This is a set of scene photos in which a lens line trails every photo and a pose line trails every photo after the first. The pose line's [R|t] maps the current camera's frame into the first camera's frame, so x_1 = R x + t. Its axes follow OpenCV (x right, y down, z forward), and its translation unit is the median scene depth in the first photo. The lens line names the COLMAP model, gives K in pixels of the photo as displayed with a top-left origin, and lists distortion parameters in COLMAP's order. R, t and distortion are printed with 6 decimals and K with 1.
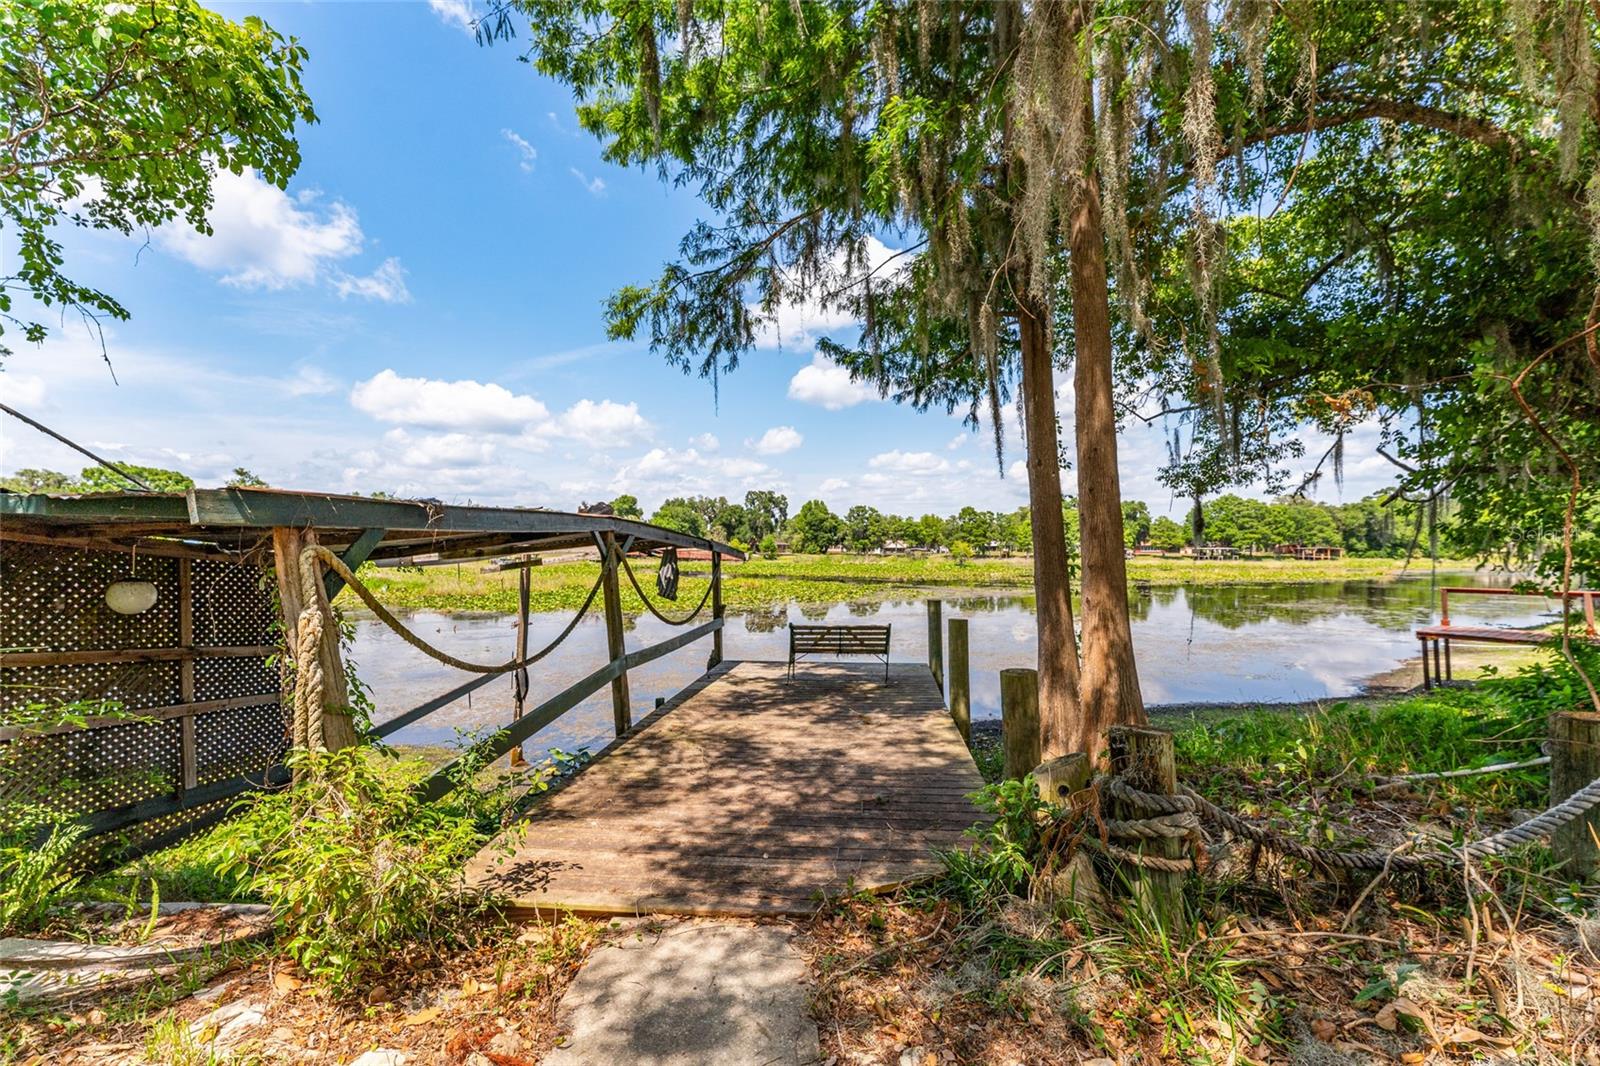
lens RADIAL K [[665.7, 0, 789.5], [0, 665.7, 529.0], [0, 0, 1]] dist [0.000484, 0.001435]
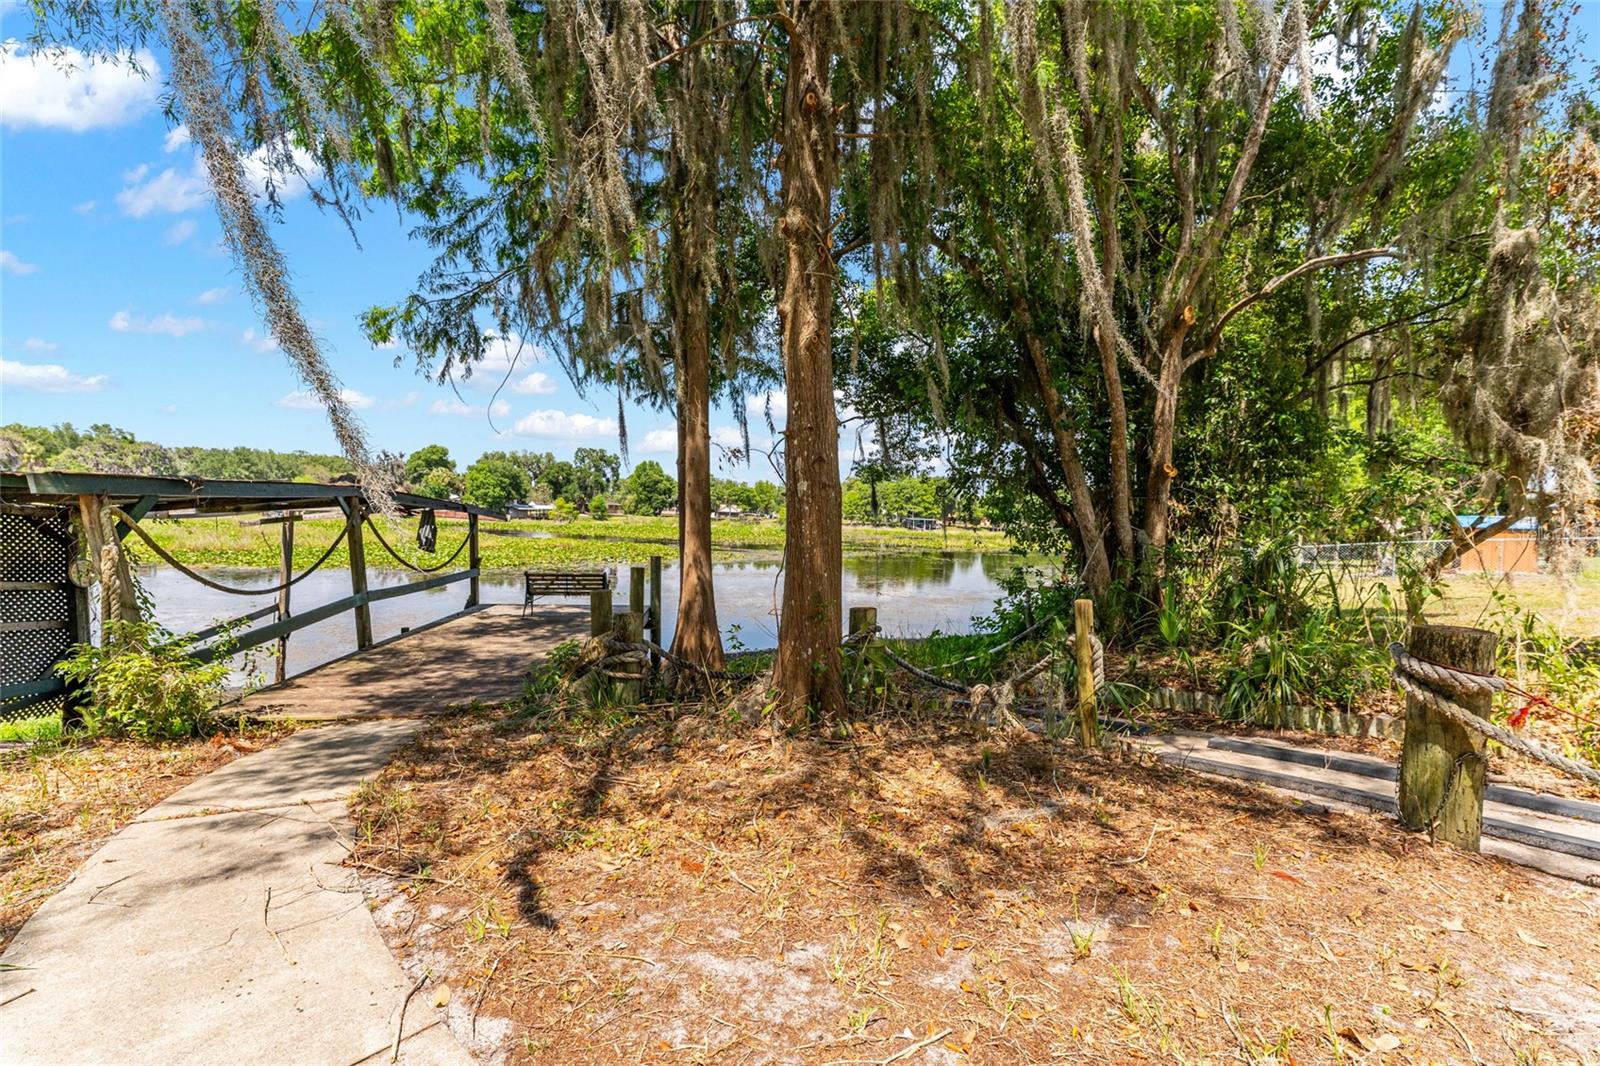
lens RADIAL K [[665.7, 0, 803.9], [0, 665.7, 529.8], [0, 0, 1]] dist [0.000484, 0.001435]
pose [[0.965623, 0.024735, 0.258765, 0.153737], [-0.039175, 0.997940, 0.050797, -0.020522], [-0.256976, -0.059188, 0.964604, -0.309911]]
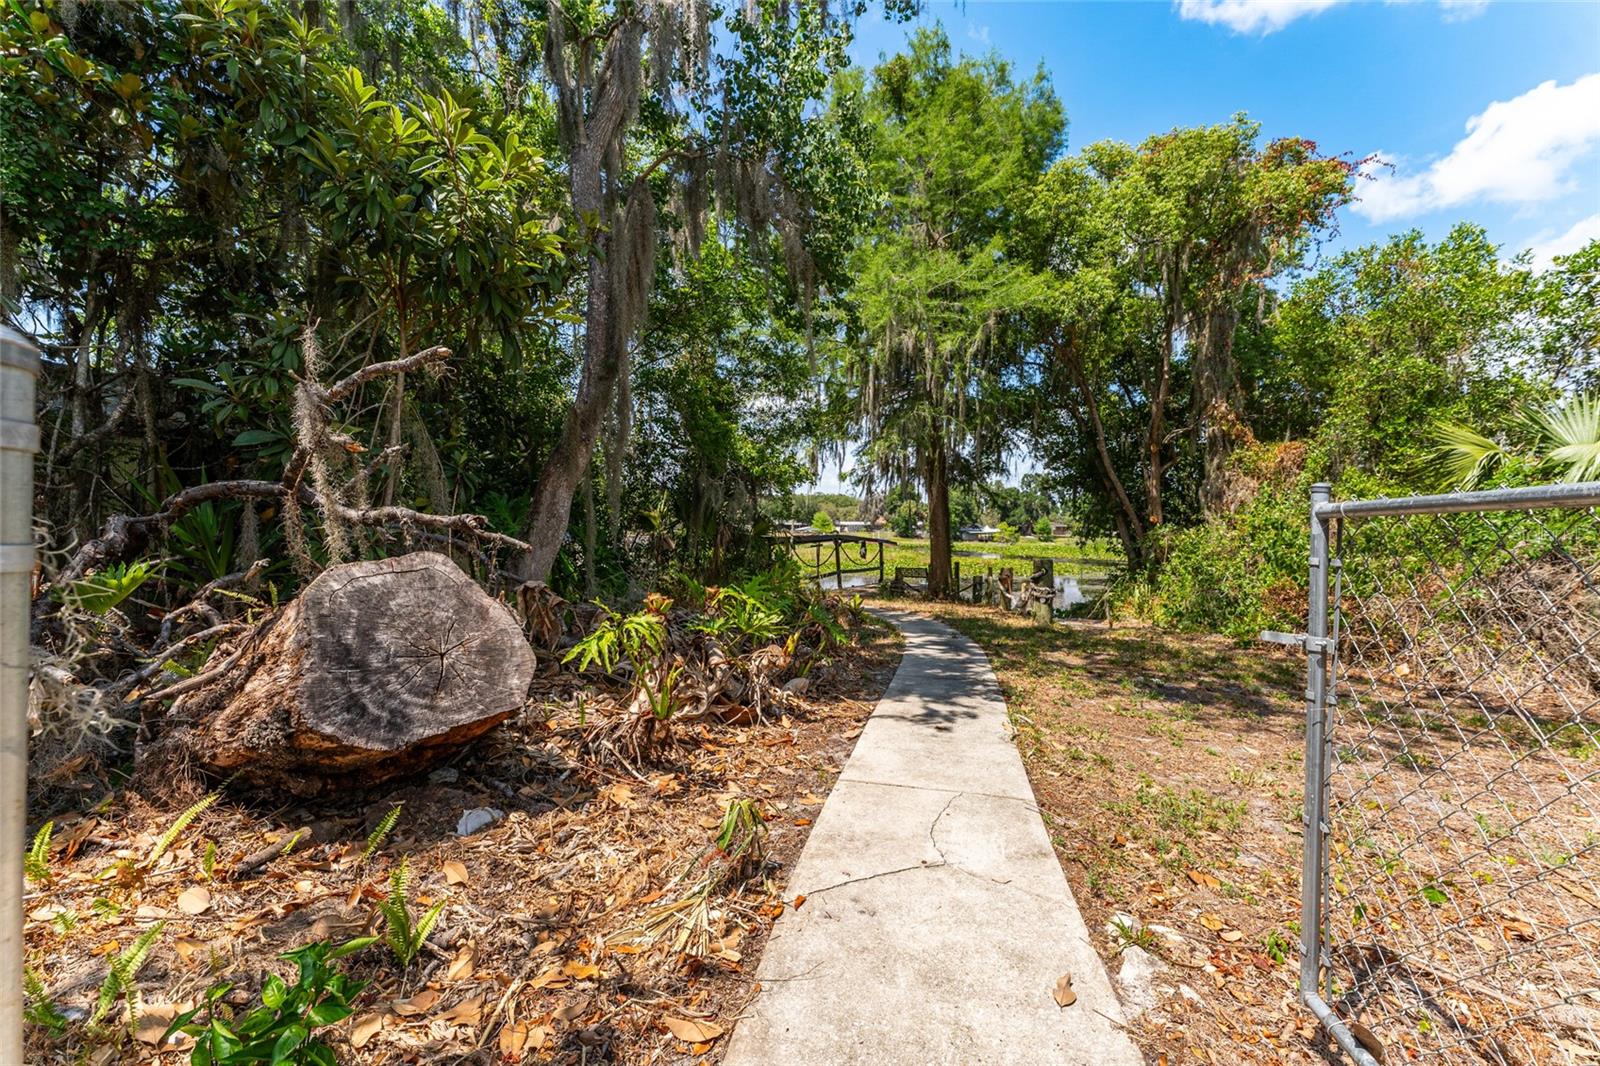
lens RADIAL K [[664.1, 0, 801.2], [0, 664.1, 535.6], [0, 0, 1]] dist [0.000263, 0.000025]
pose [[0.917267, 0.010632, -0.398130, 0.692577], [0.005435, 0.999216, 0.039207, -0.104573], [0.398235, -0.038127, 0.916491, -1.689253]]
